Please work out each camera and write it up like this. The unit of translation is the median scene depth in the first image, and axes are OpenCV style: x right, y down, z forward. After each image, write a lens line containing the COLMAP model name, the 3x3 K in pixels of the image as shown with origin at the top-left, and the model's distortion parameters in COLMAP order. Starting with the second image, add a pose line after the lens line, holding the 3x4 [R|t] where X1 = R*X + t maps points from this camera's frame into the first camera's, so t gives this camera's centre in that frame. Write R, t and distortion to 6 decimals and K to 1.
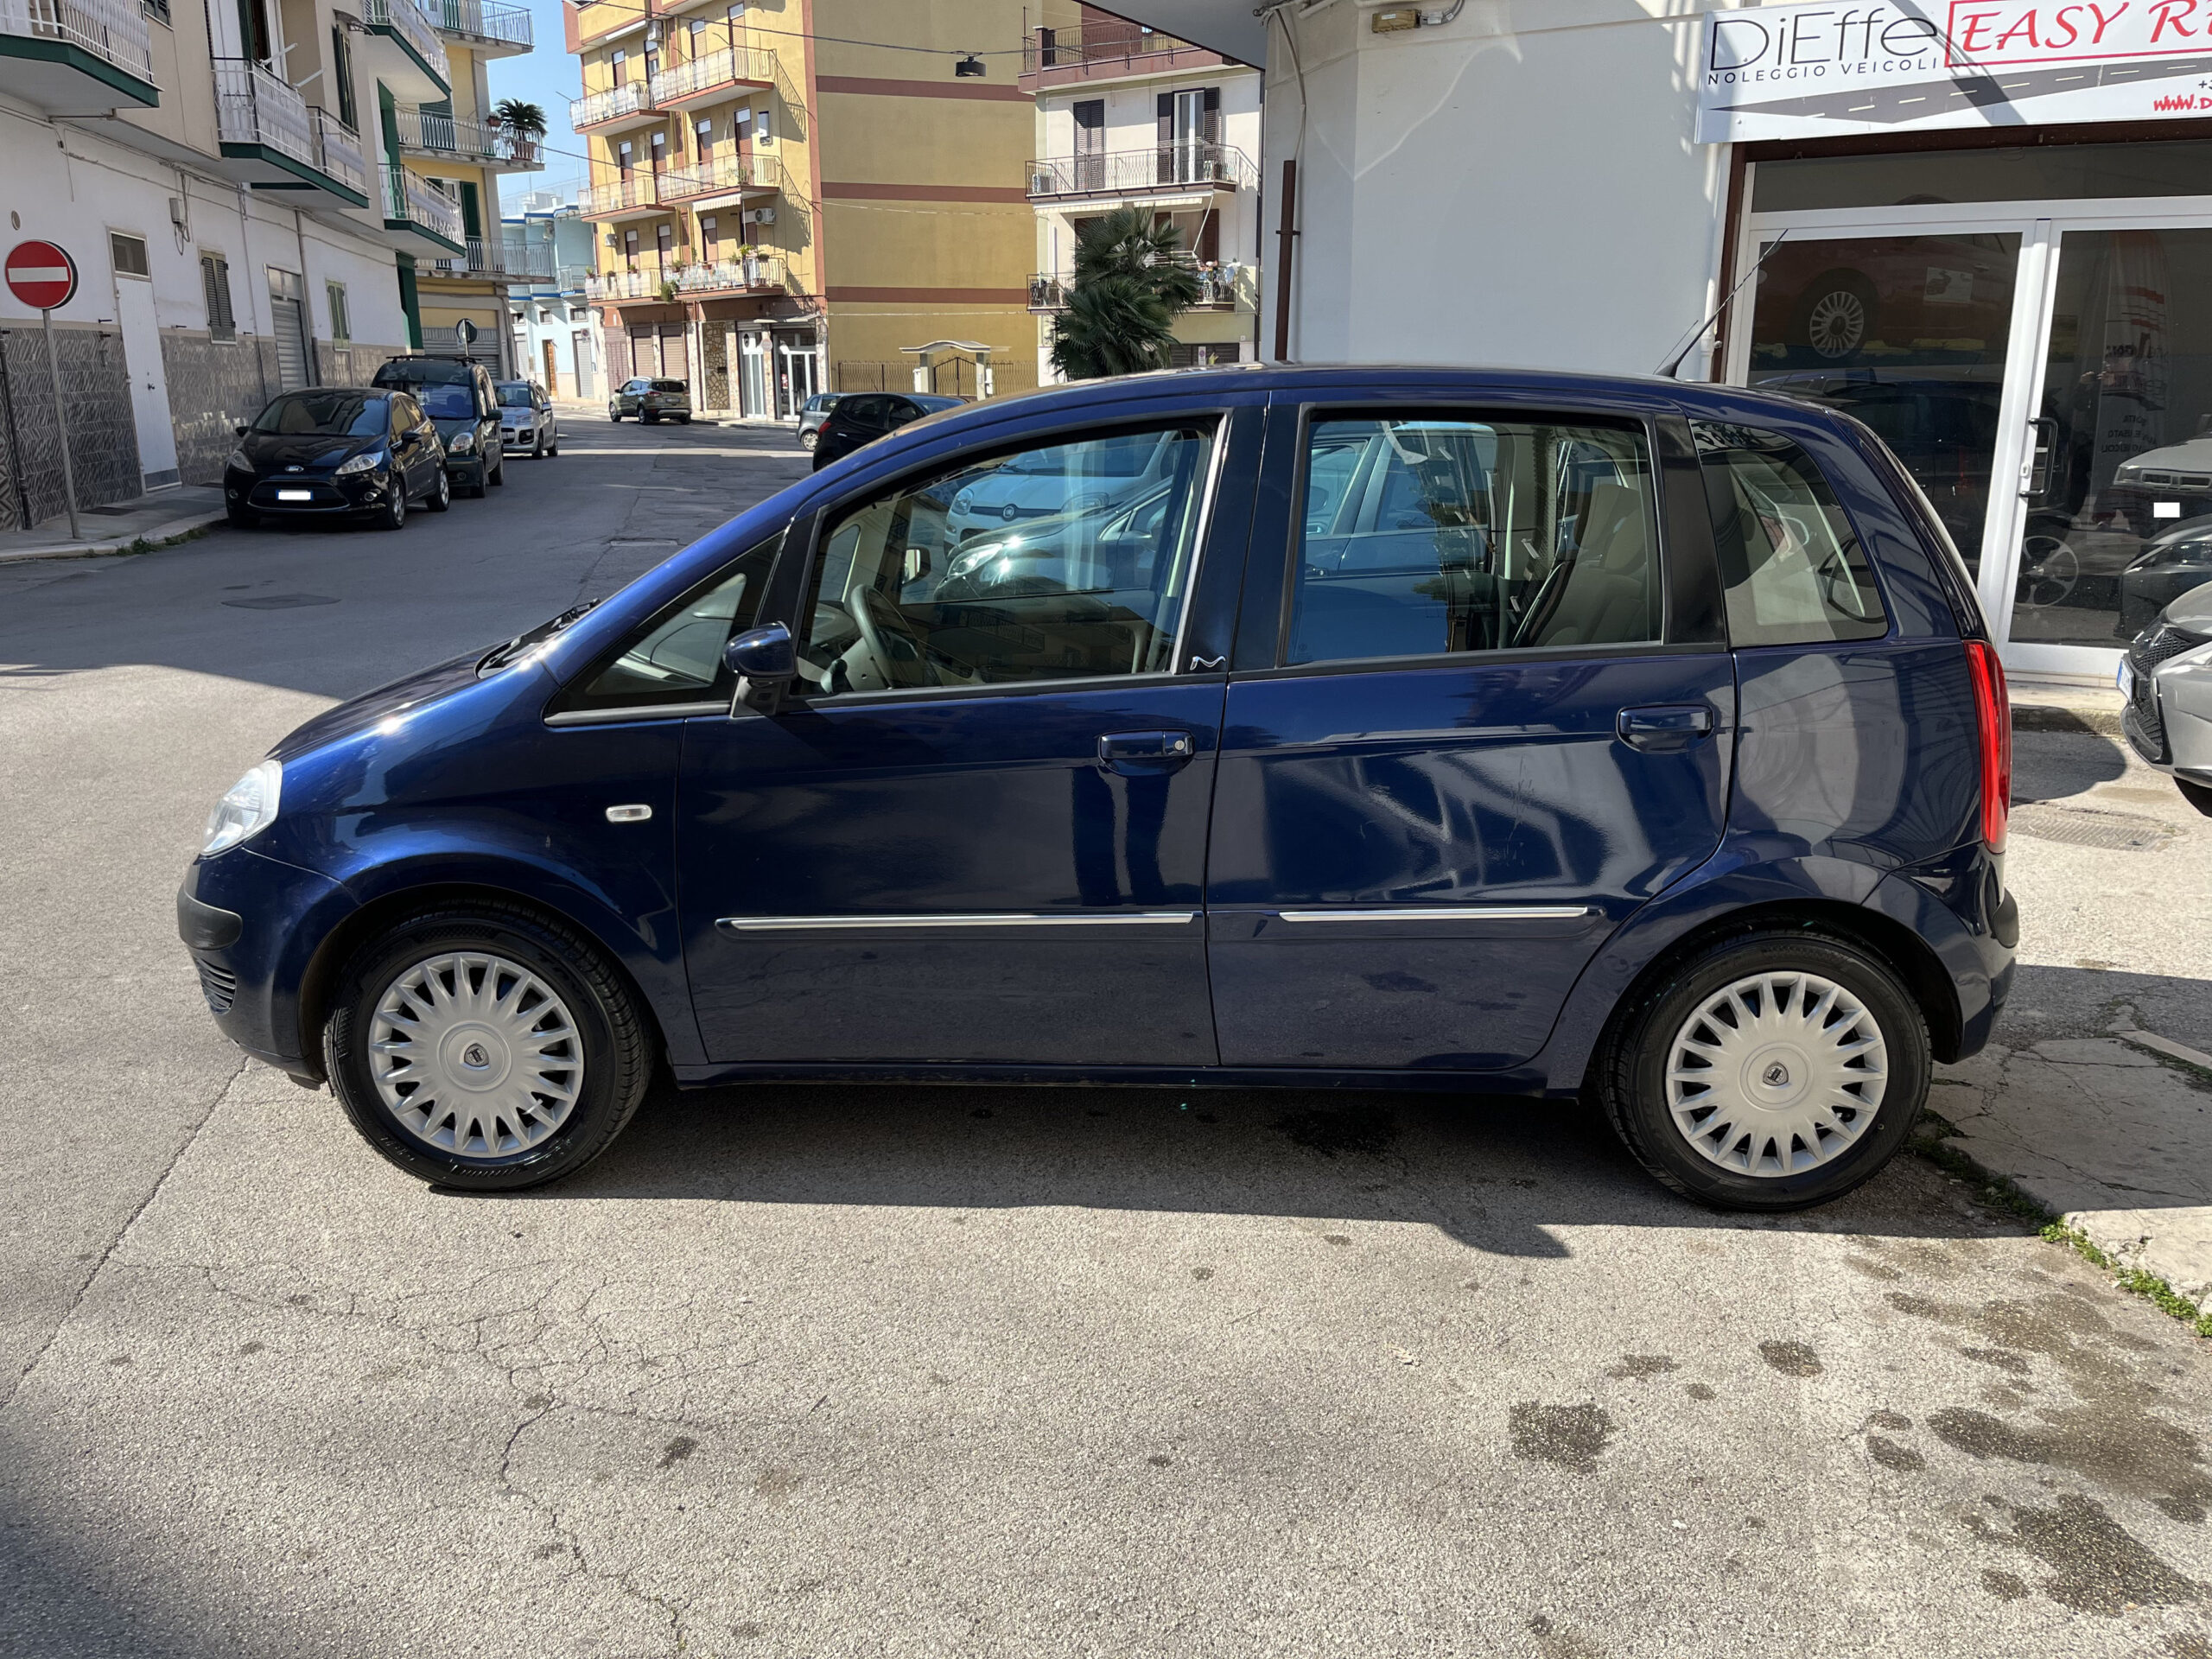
lens RADIAL K [[1675.6, 0, 1093.8], [0, 1675.6, 799.4], [0, 0, 1]] dist [0.097883, -0.138034]
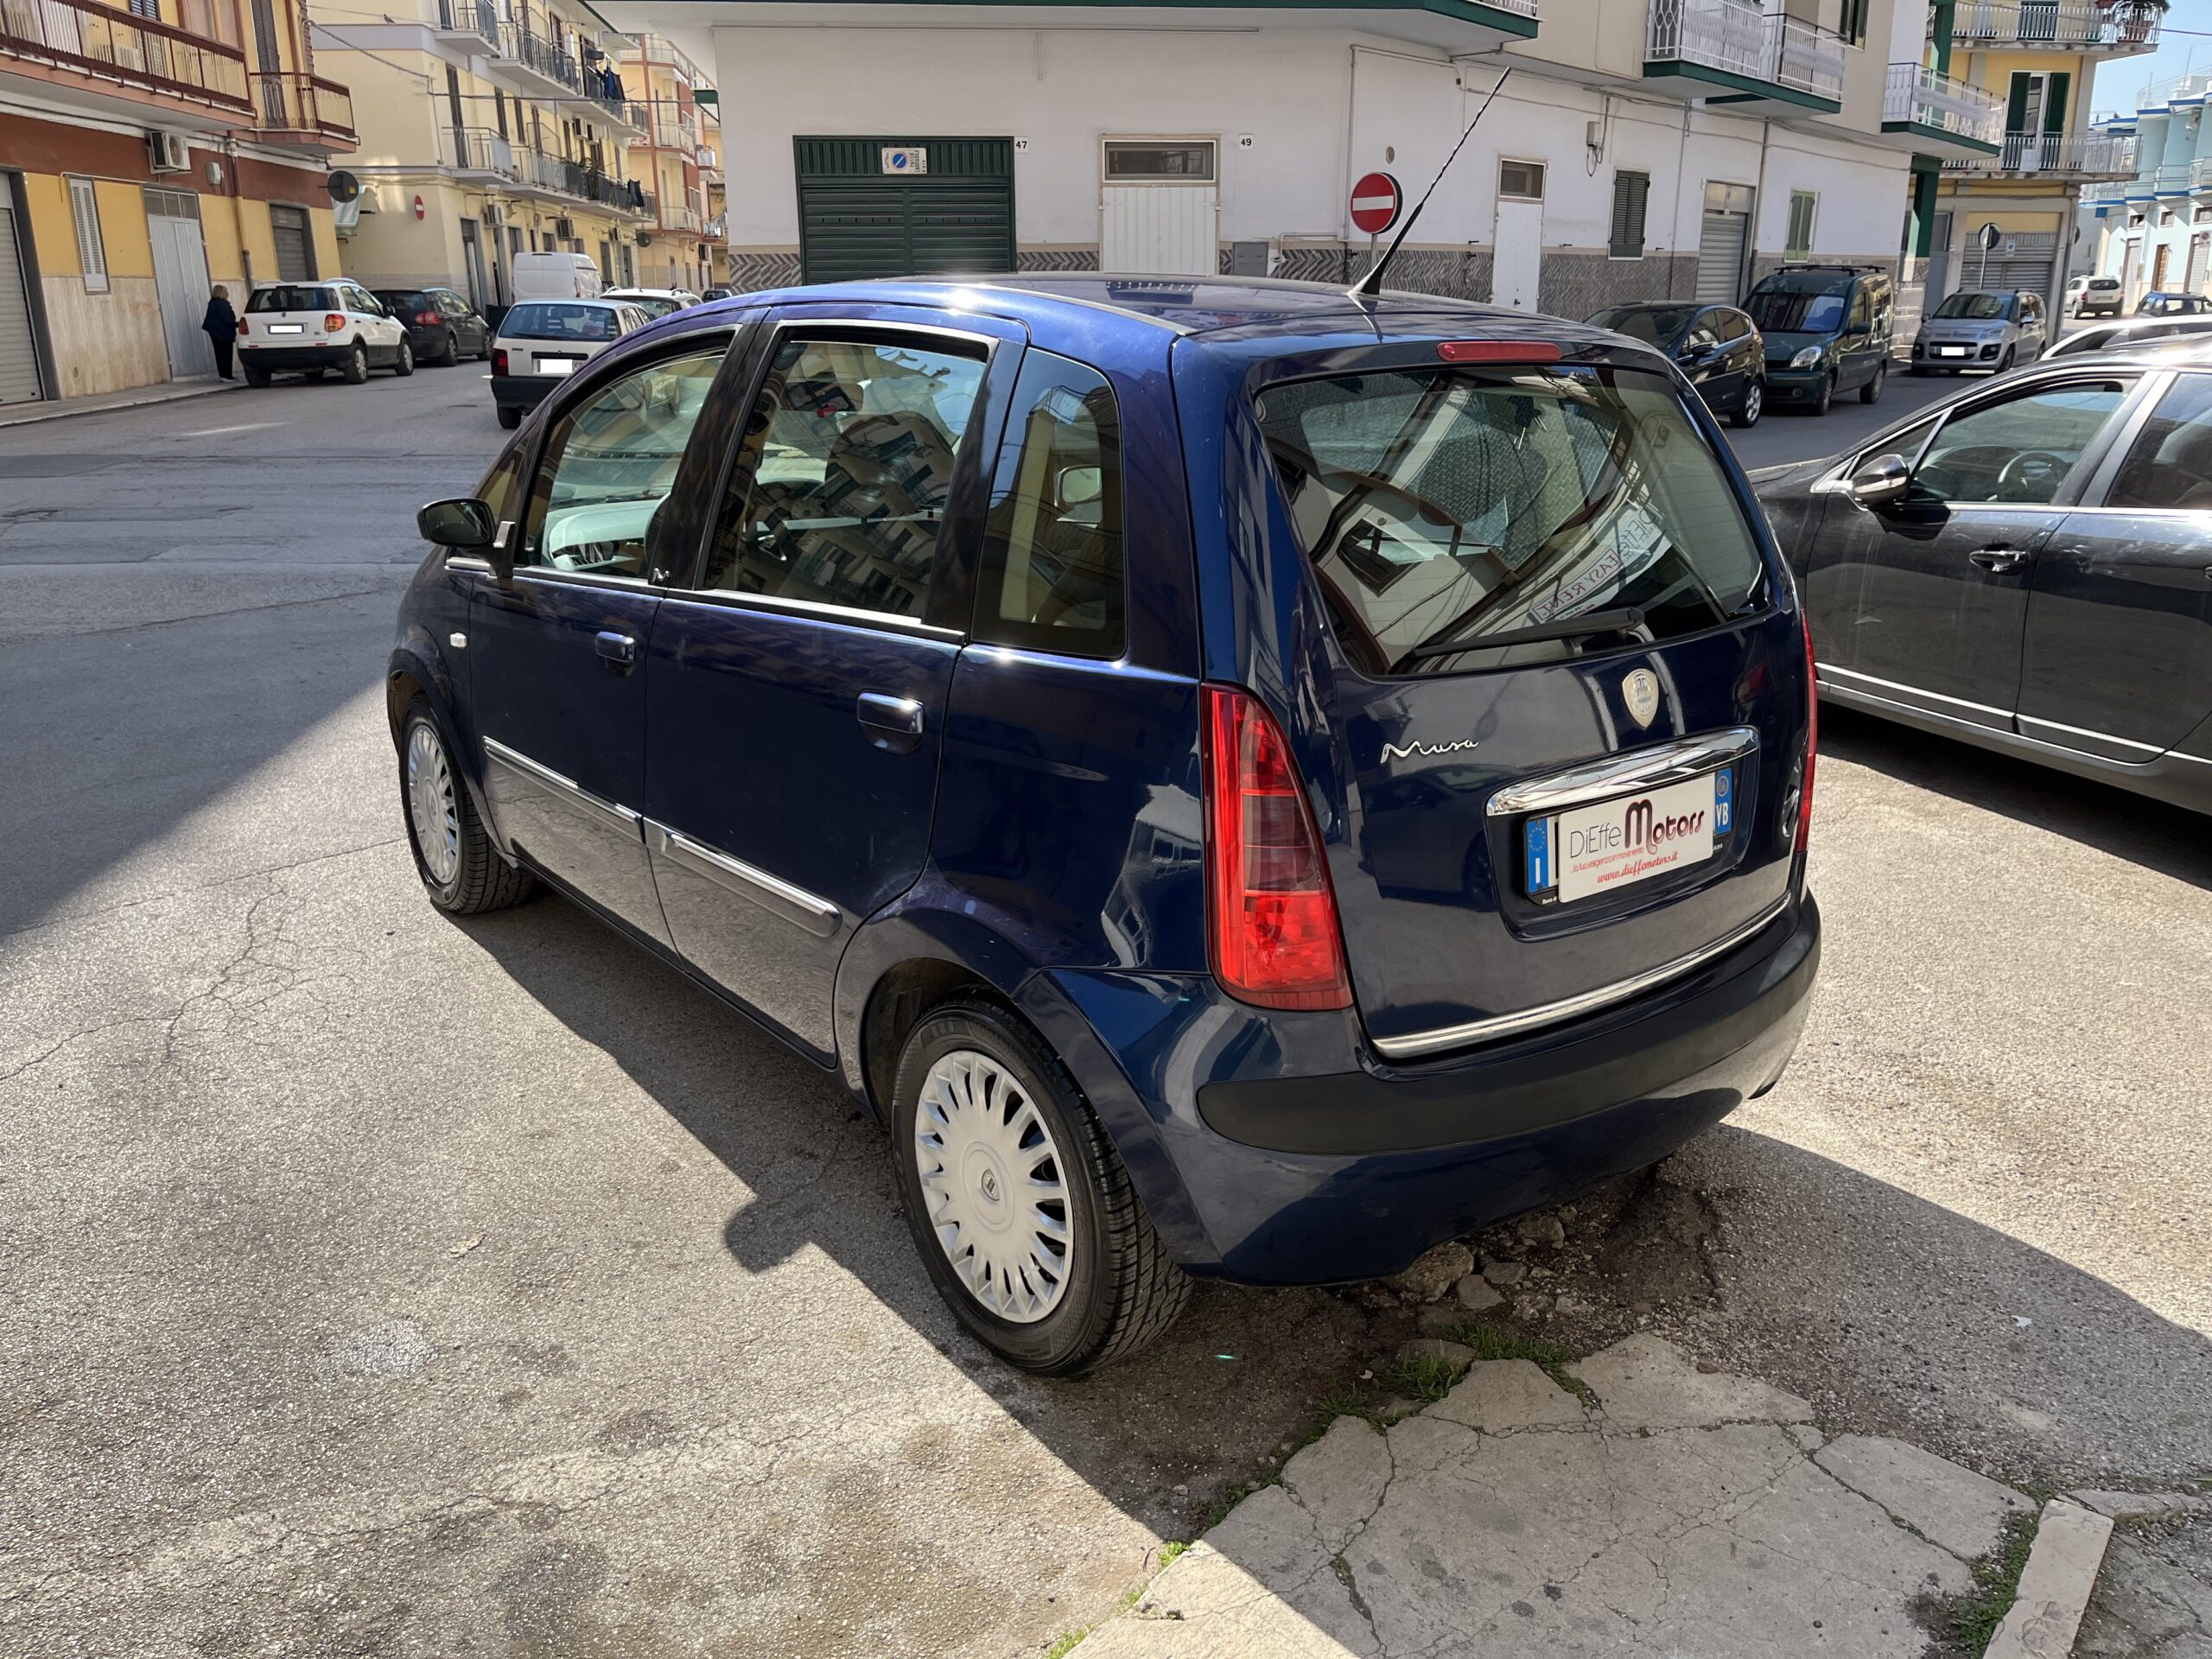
lens RADIAL K [[1675.6, 0, 1093.8], [0, 1675.6, 799.4], [0, 0, 1]] dist [0.097883, -0.138034]
pose [[0.636837, 0.219341, -0.739140, 0.126538], [-0.183270, 0.974267, 0.131211, -0.016409], [0.748899, 0.051902, 0.660648, 0.065130]]
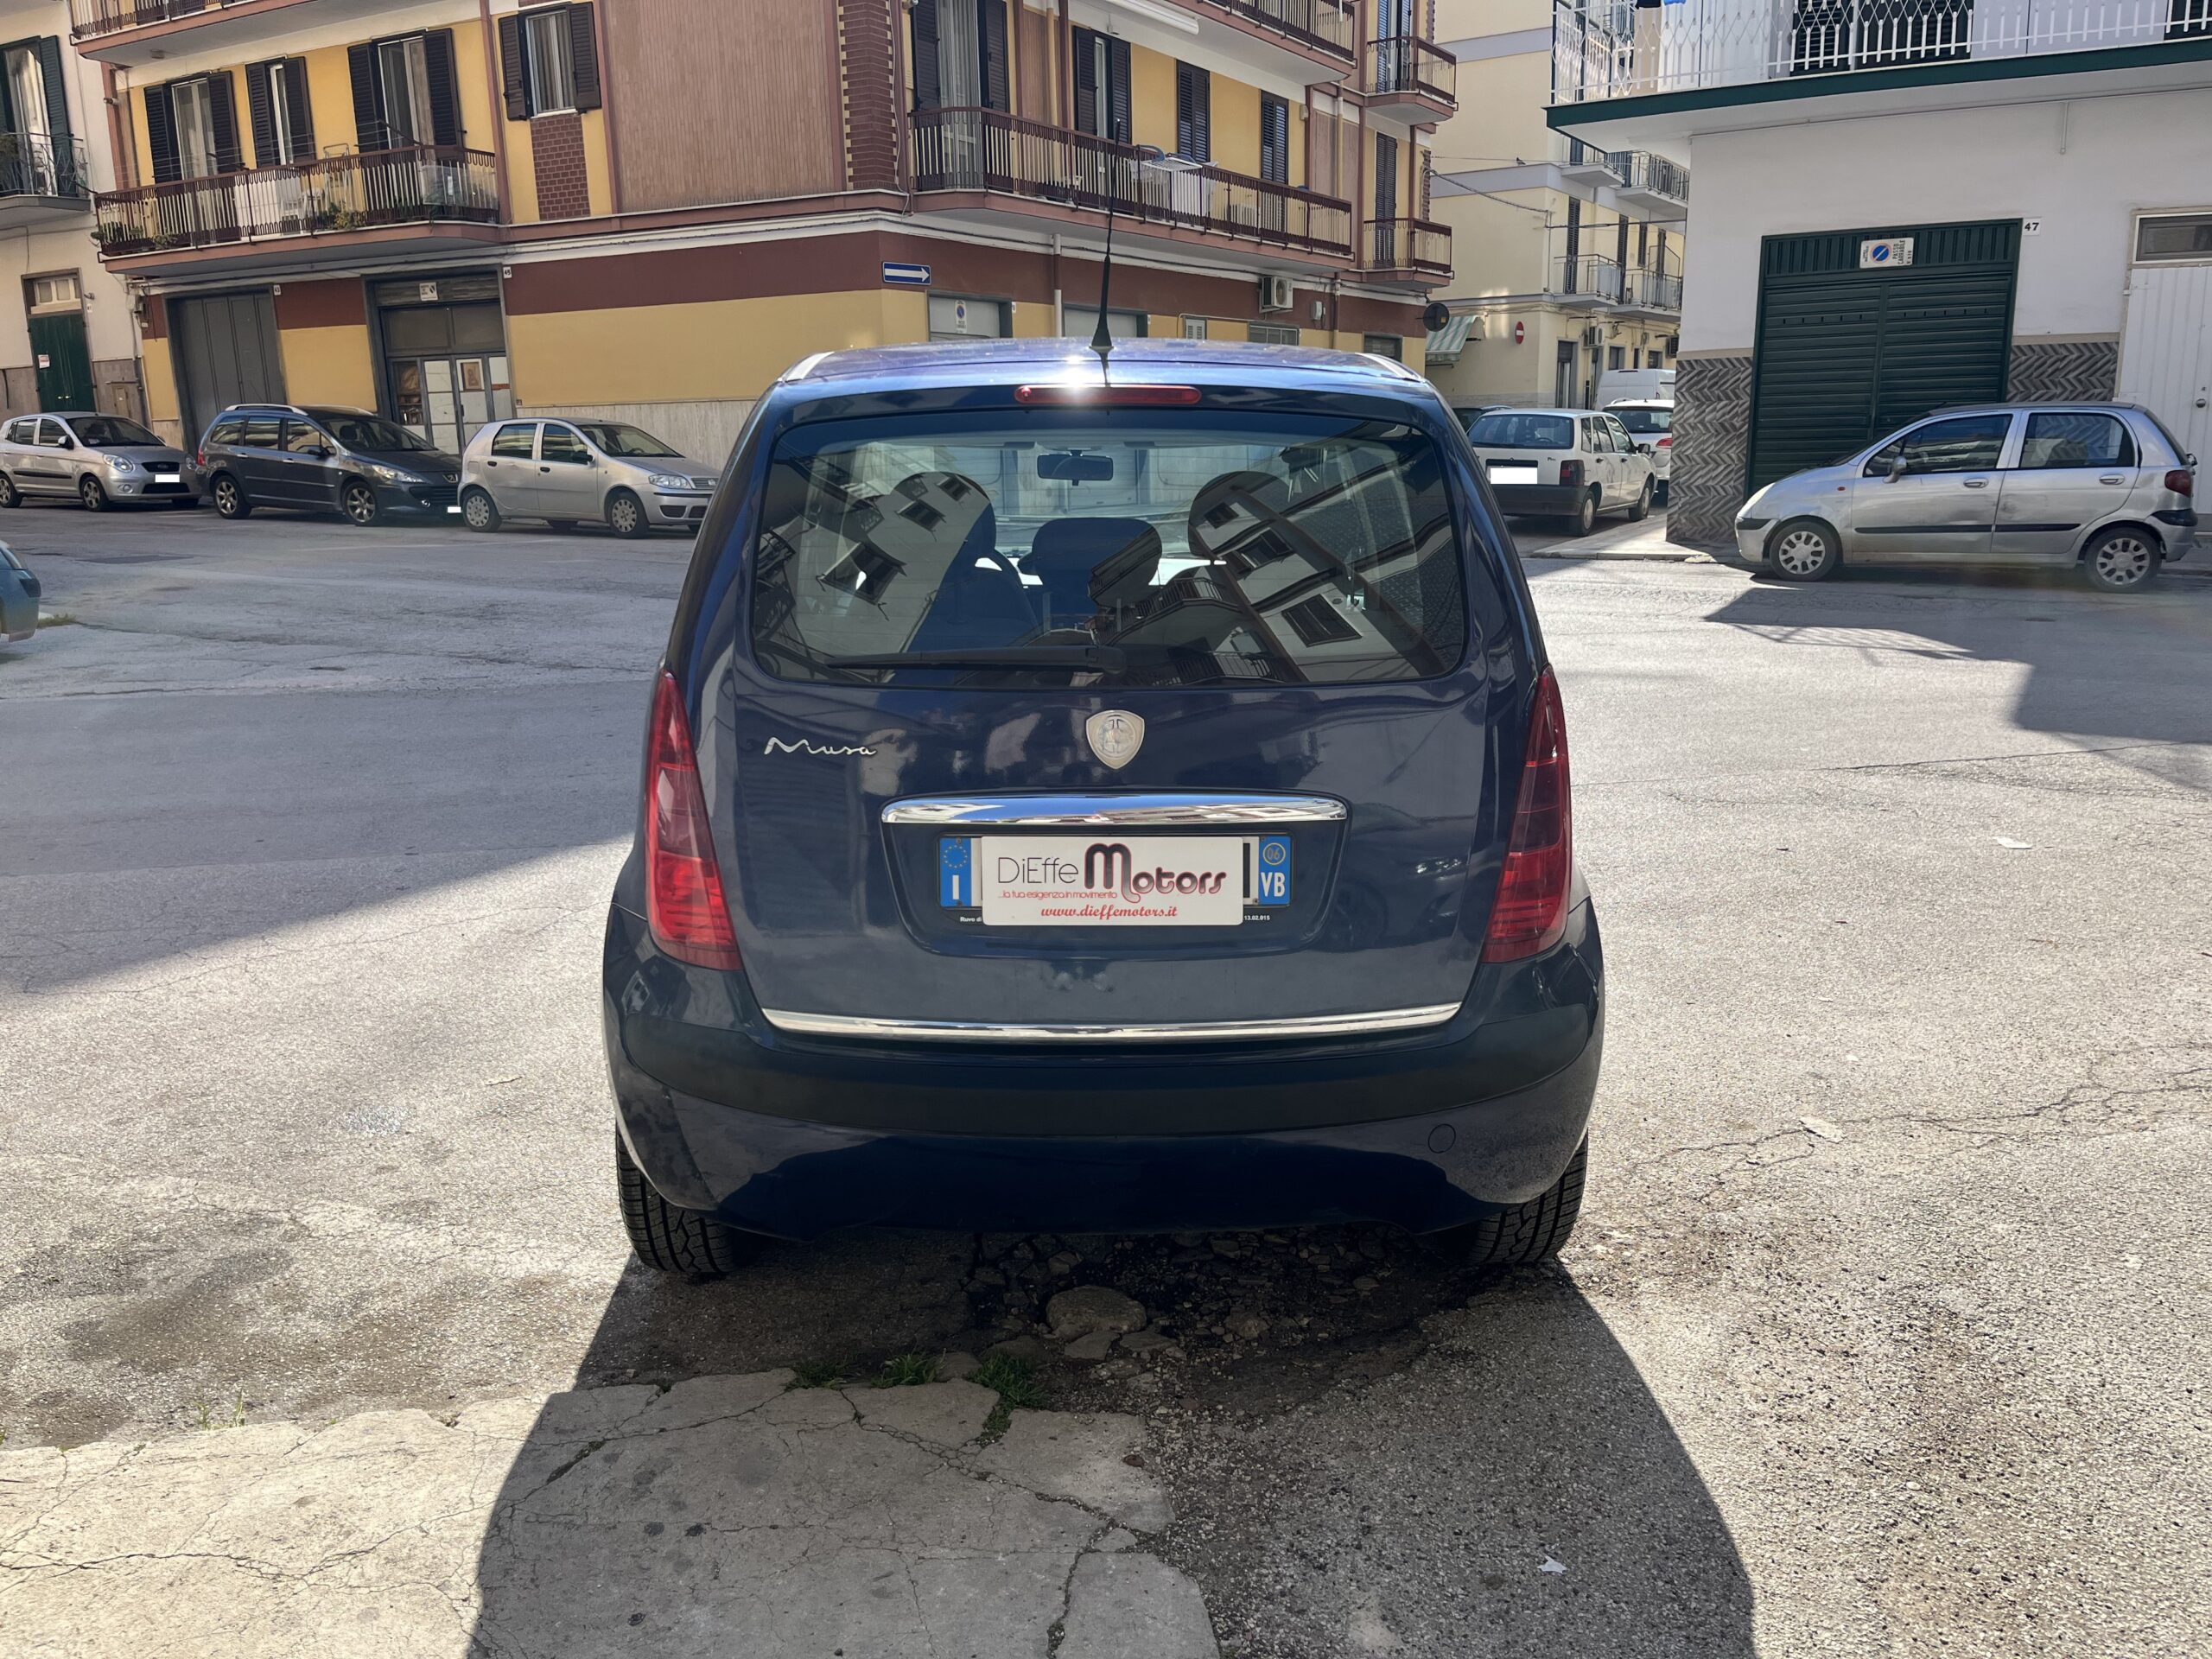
lens RADIAL K [[1678.3, 0, 1107.3], [0, 1678.3, 823.1], [0, 0, 1]] dist [0.075663, -0.107912]
pose [[0.052317, 0.229673, -0.971861, 0.166852], [-0.226118, 0.950642, 0.212486, -0.030697], [0.972694, 0.208639, 0.101668, 0.144202]]
